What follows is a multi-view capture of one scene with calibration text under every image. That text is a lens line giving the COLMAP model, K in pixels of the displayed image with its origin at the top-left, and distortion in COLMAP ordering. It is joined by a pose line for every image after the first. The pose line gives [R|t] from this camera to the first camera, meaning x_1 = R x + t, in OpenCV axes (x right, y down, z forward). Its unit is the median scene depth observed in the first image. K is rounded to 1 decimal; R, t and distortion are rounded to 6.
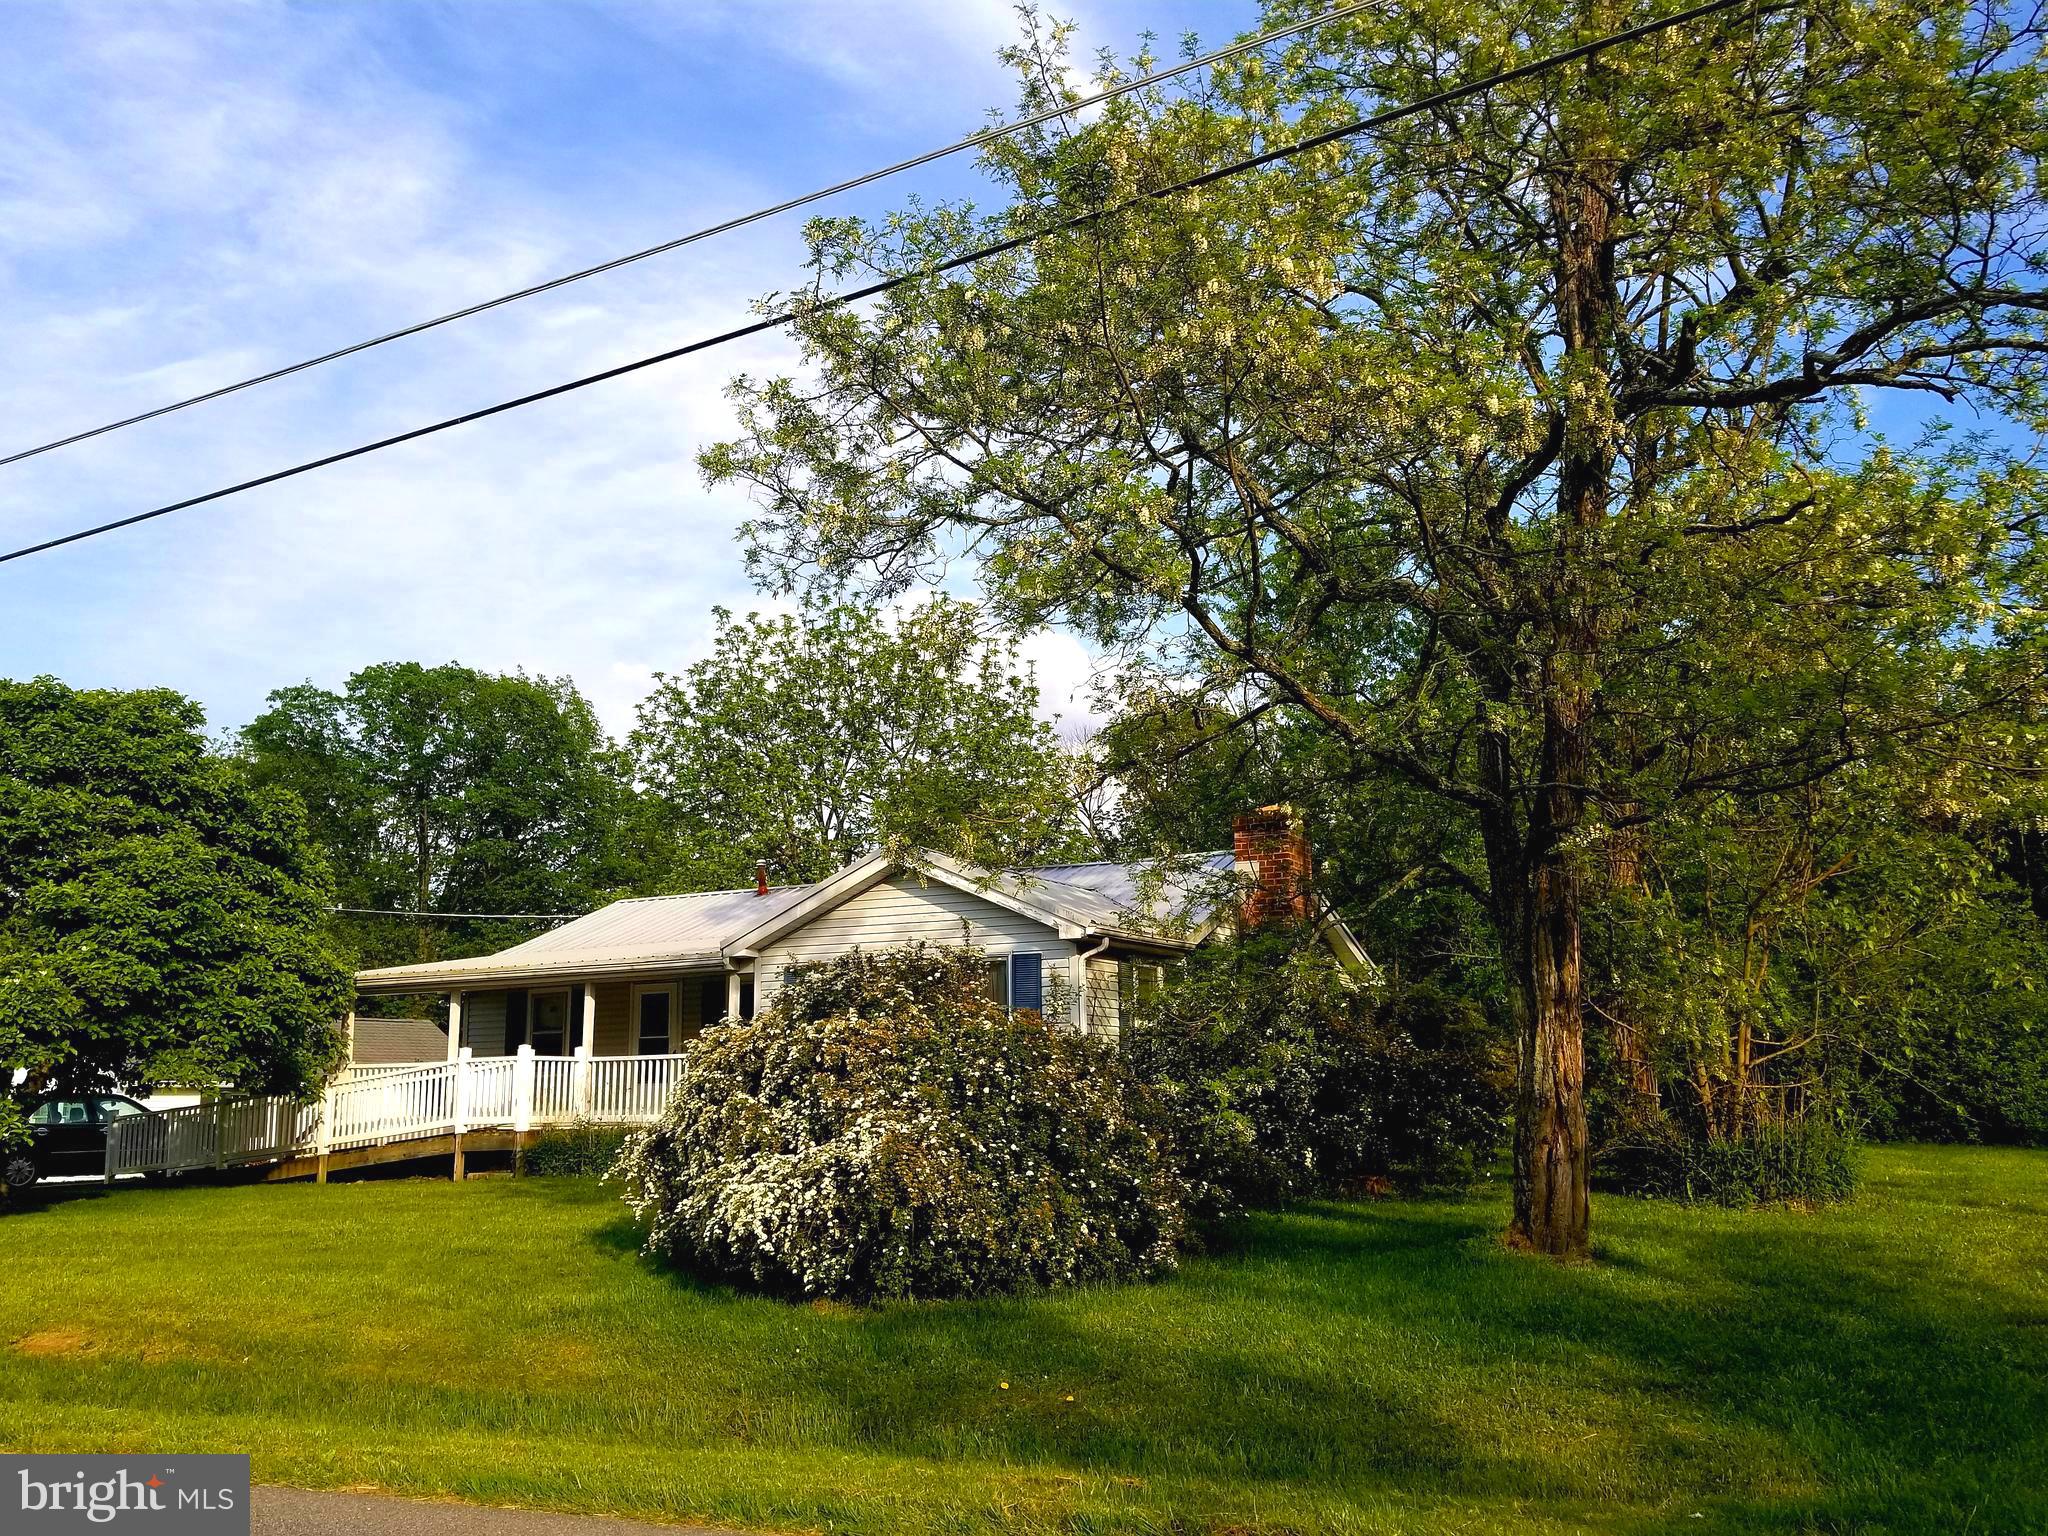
lens RADIAL K [[1590.6, 0, 1037.6], [0, 1590.6, 819.1], [0, 0, 1]] dist [0.031854, -0.021412]
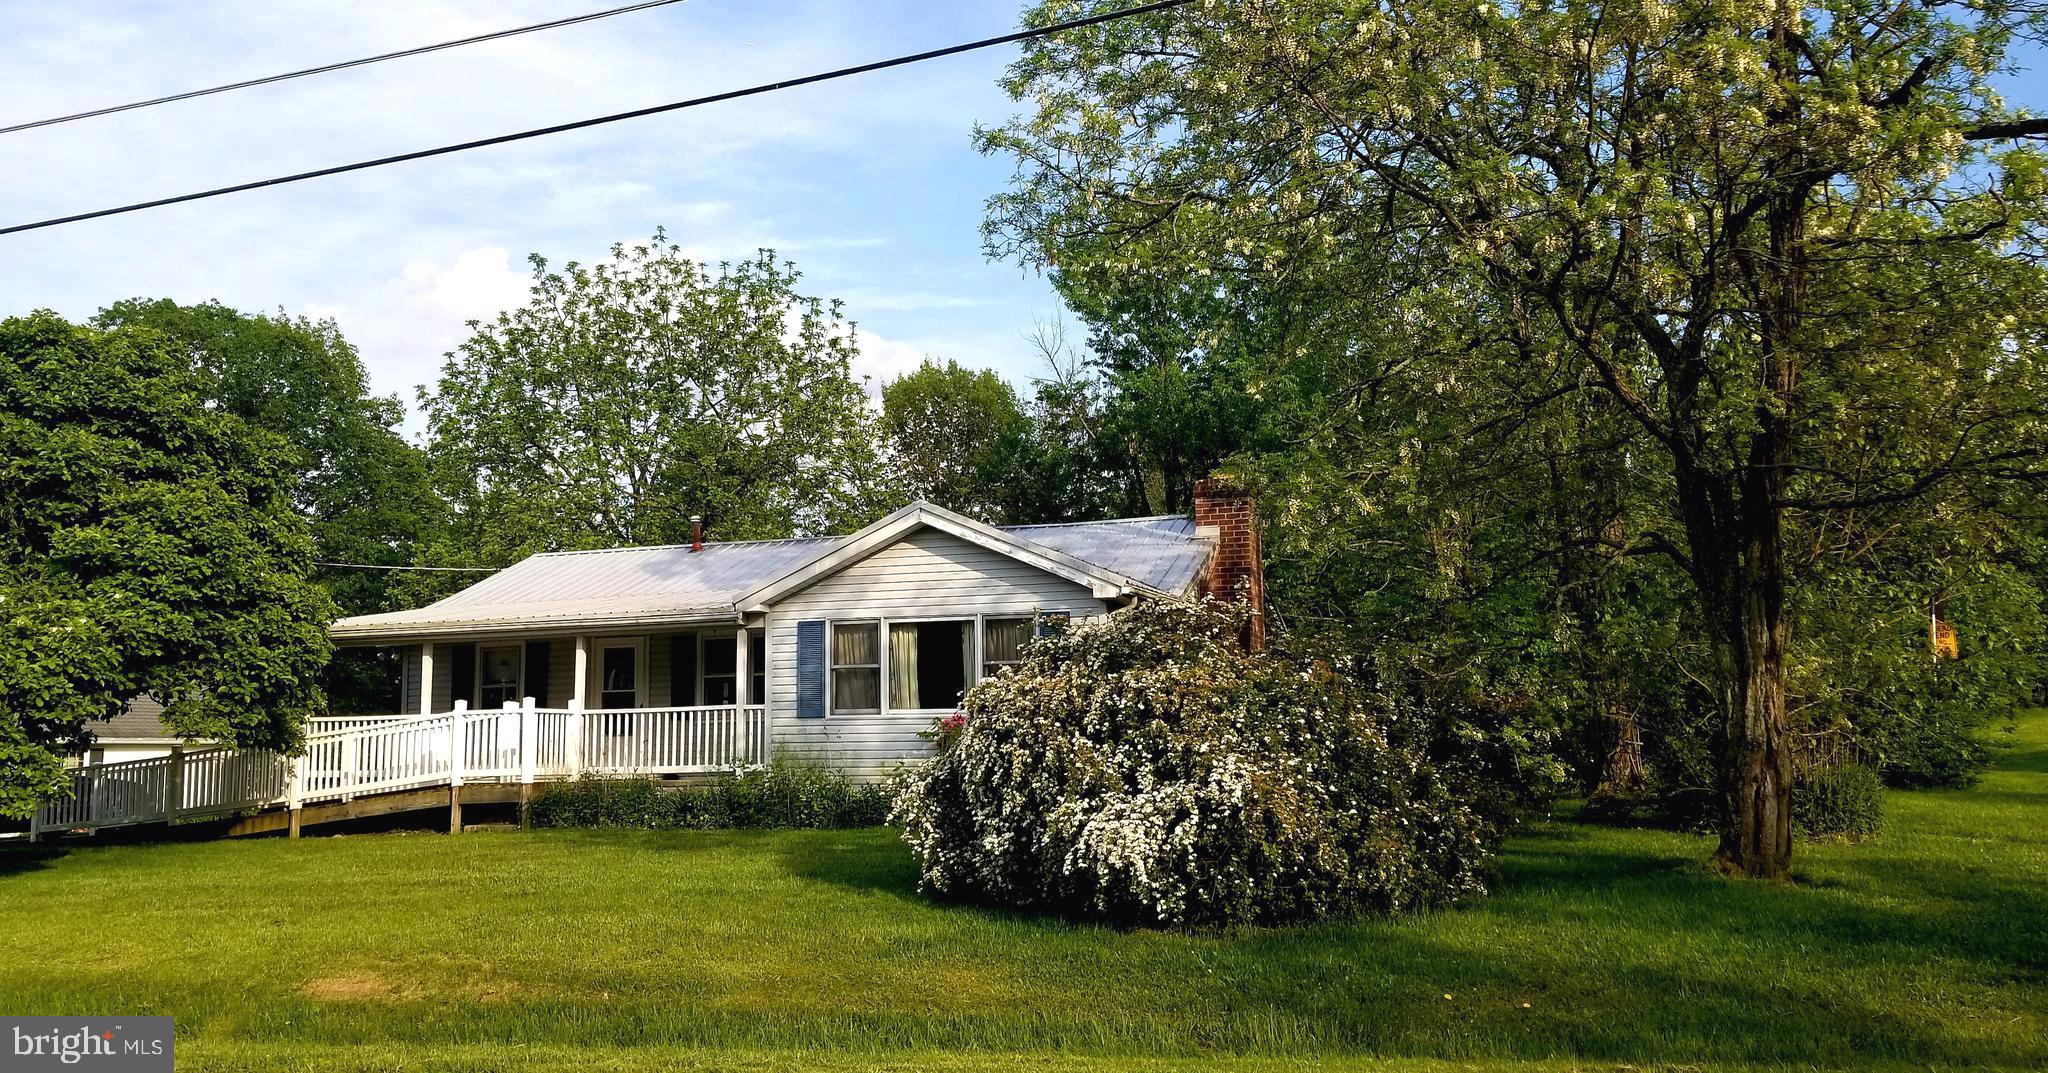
lens RADIAL K [[1571.8, 0, 1016.9], [0, 1571.8, 537.7], [0, 0, 1]] dist [0.024842, -0.015316]
pose [[0.989812, 0.016244, 0.141454, -0.176842], [-0.021347, 0.999172, 0.034634, 0.001014], [-0.140775, -0.037301, 0.989339, -0.014367]]
